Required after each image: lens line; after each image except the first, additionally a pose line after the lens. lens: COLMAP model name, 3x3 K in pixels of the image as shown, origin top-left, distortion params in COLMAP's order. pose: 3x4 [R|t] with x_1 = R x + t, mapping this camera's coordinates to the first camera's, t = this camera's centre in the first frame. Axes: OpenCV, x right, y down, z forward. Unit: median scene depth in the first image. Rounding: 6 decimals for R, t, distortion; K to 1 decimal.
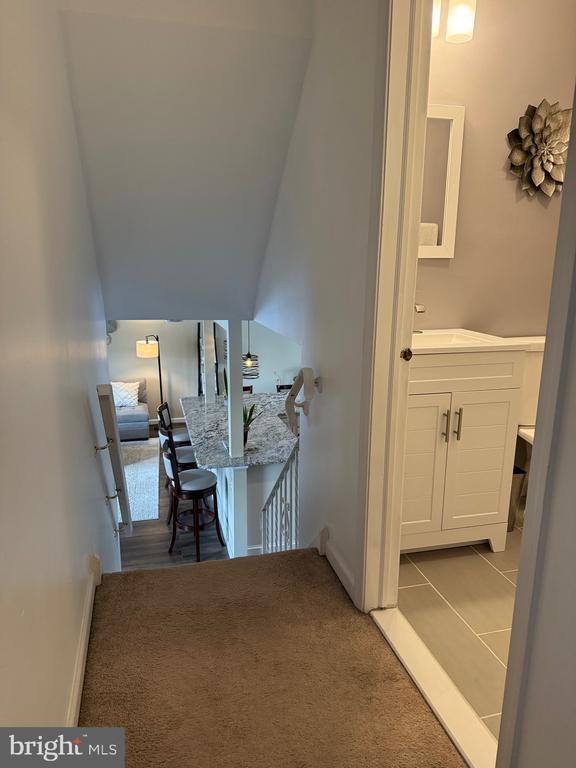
lens RADIAL K [[547.6, 0, 280.6], [0, 547.6, 388.2], [0, 0, 1]] dist [0.037547, -0.038328]
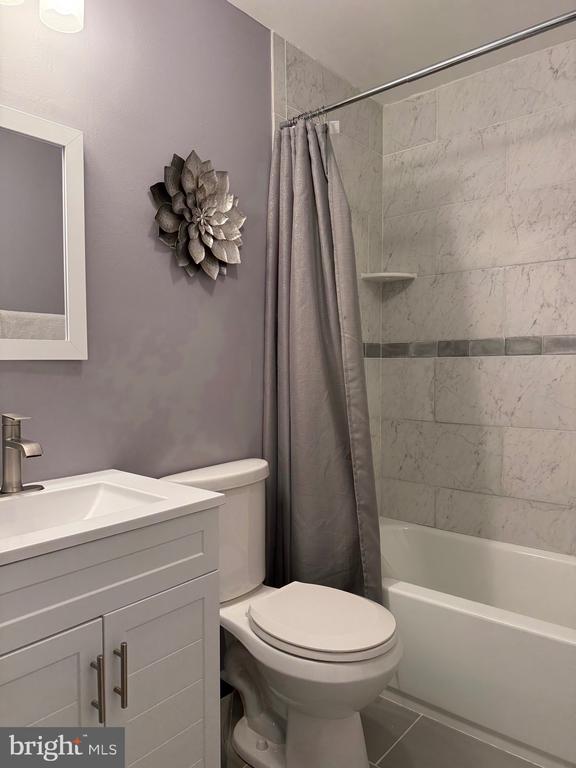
lens RADIAL K [[547.6, 0, 286.6], [0, 547.6, 390.0], [0, 0, 1]] dist [0.037547, -0.038328]
pose [[0.811436, -0.029606, 0.583691, 0.138509], [0.139488, 0.979665, -0.144224, -0.086857], [-0.567551, 0.198446, 0.799065, 0.399770]]
